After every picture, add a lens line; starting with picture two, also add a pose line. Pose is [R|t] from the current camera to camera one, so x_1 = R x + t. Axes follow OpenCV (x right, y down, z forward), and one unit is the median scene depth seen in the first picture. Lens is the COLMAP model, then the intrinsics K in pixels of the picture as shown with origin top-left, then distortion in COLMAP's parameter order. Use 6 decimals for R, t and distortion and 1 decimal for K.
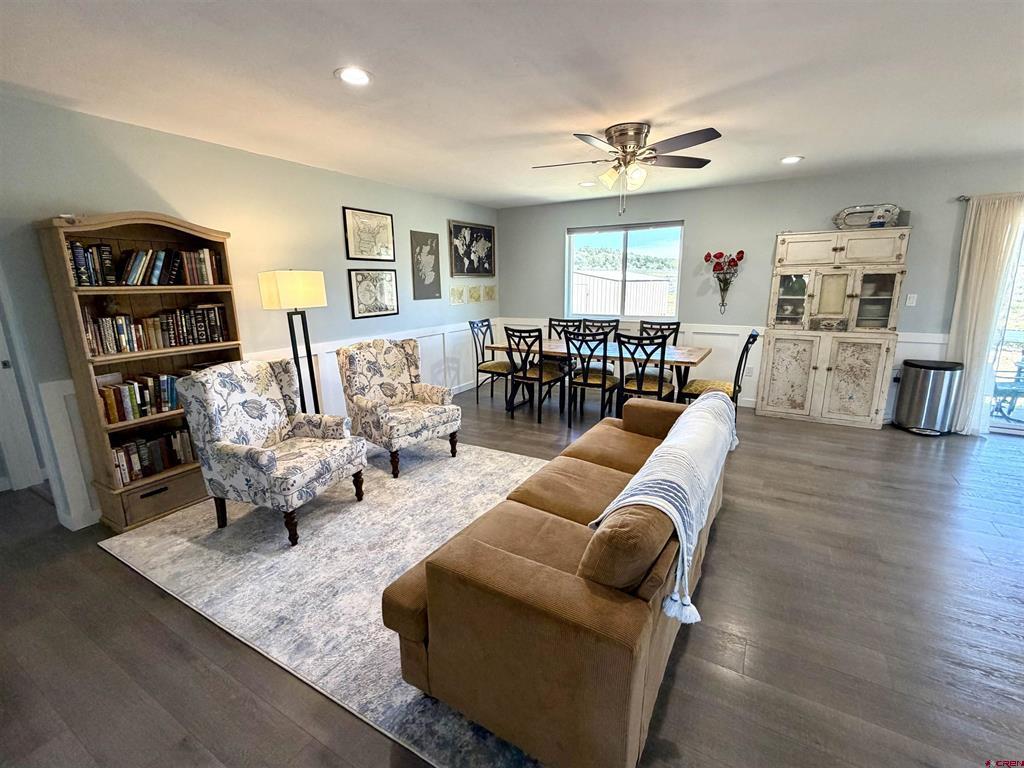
lens RADIAL K [[457.7, 0, 511.7], [0, 457.7, 385.5], [0, 0, 1]] dist [0.000082, 0.001514]
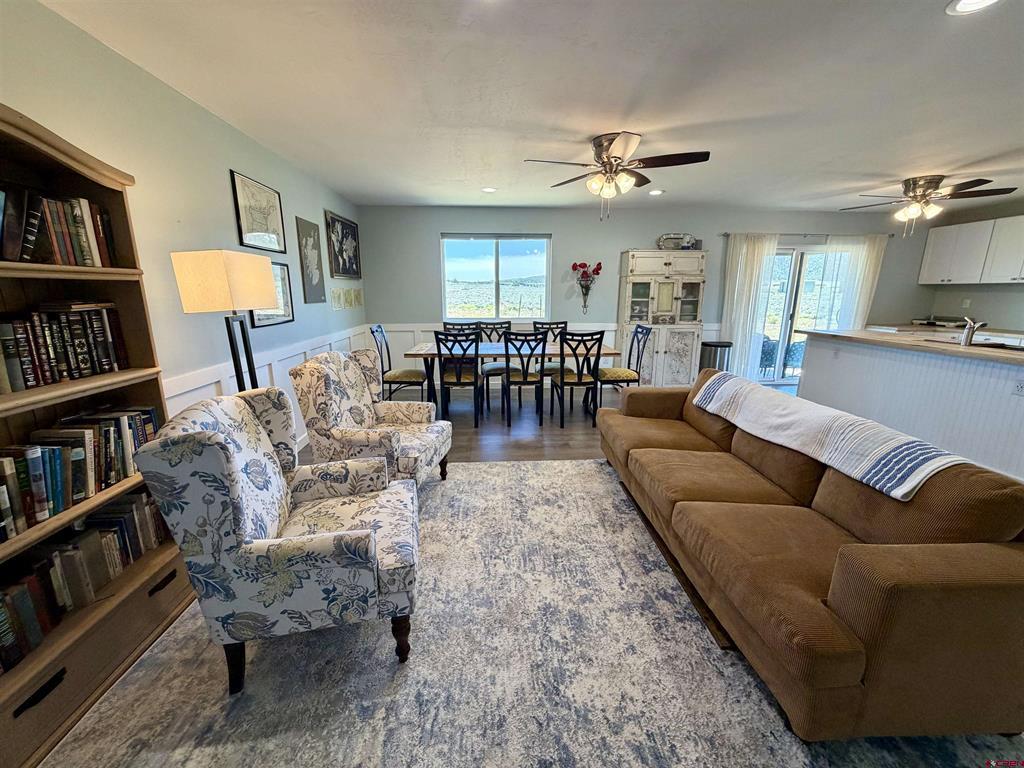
lens RADIAL K [[408.3, 0, 508.9], [0, 408.3, 383.8], [0, 0, 1]] dist [-0.001750, -0.000317]
pose [[0.837489, -0.108992, 0.535475, -0.358886], [0.111396, 0.993382, 0.027970, -0.029263], [-0.534980, 0.036225, 0.844088, 0.232370]]
